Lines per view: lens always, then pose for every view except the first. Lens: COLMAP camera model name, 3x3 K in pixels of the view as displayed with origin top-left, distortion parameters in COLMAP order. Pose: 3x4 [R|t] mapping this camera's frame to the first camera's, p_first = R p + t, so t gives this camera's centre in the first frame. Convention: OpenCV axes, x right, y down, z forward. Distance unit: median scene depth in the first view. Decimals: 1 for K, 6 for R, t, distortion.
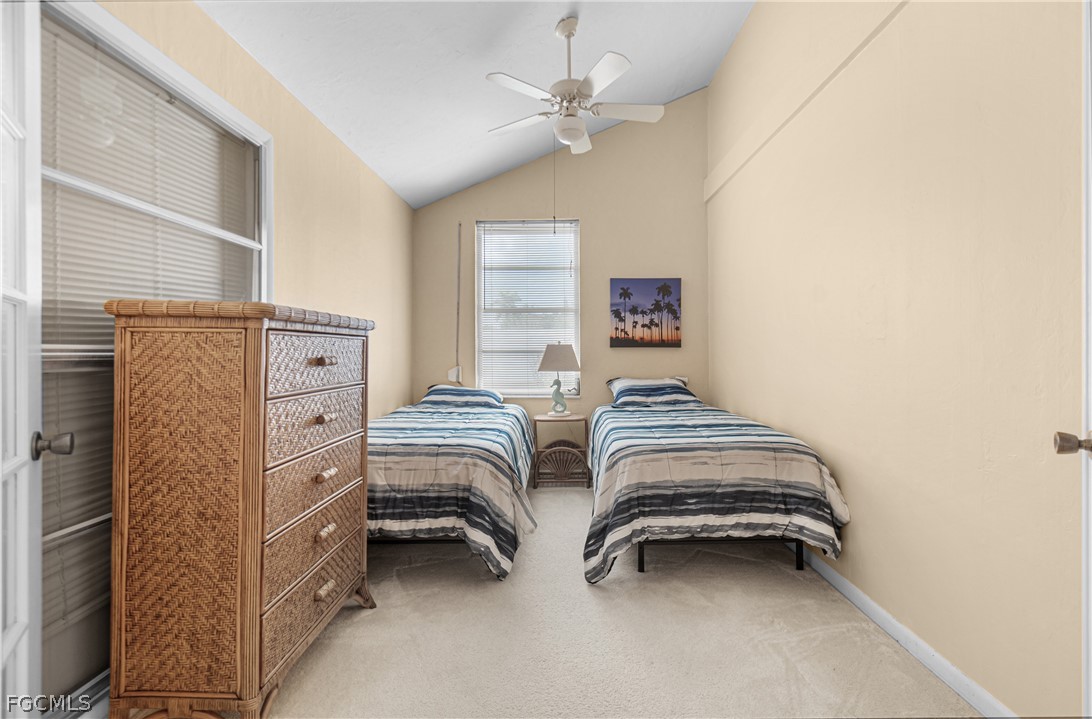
lens RADIAL K [[476.6, 0, 550.2], [0, 476.6, 350.7], [0, 0, 1]] dist [0.004244, 0.000326]
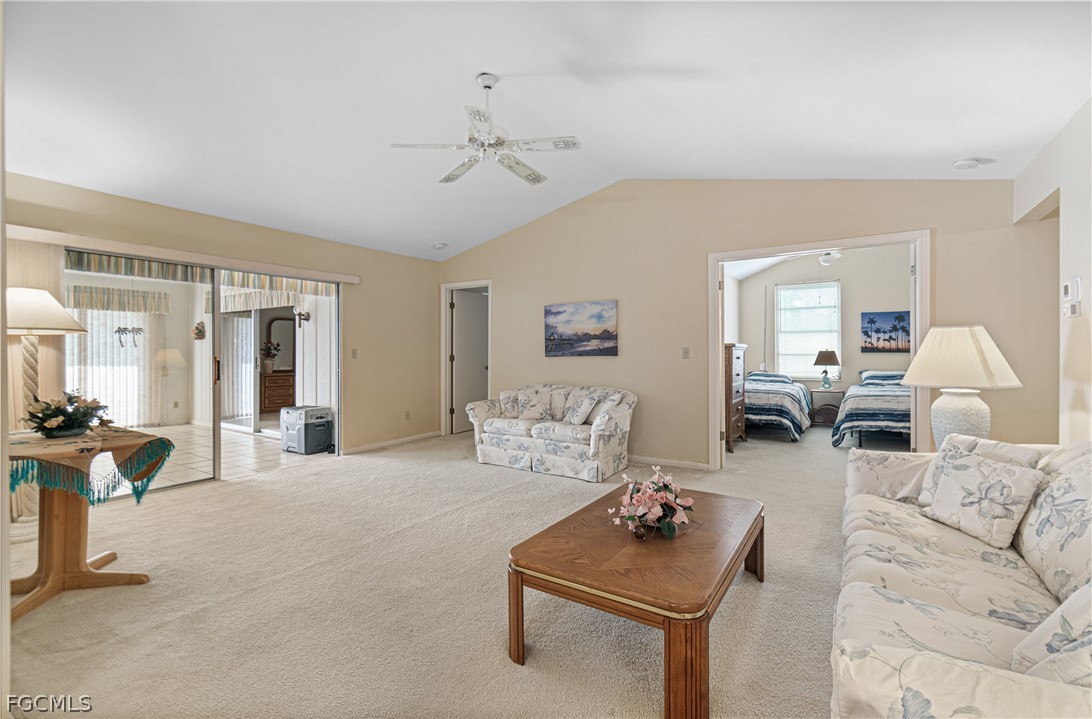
lens RADIAL K [[476.6, 0, 553.8], [0, 476.6, 350.0], [0, 0, 1]] dist [0.004244, 0.000326]
pose [[0.858246, -0.000233, -0.513239, 0.060416], [-0.001786, 0.999992, -0.003441, -0.008569], [0.513236, 0.003870, 0.858239, -1.109586]]
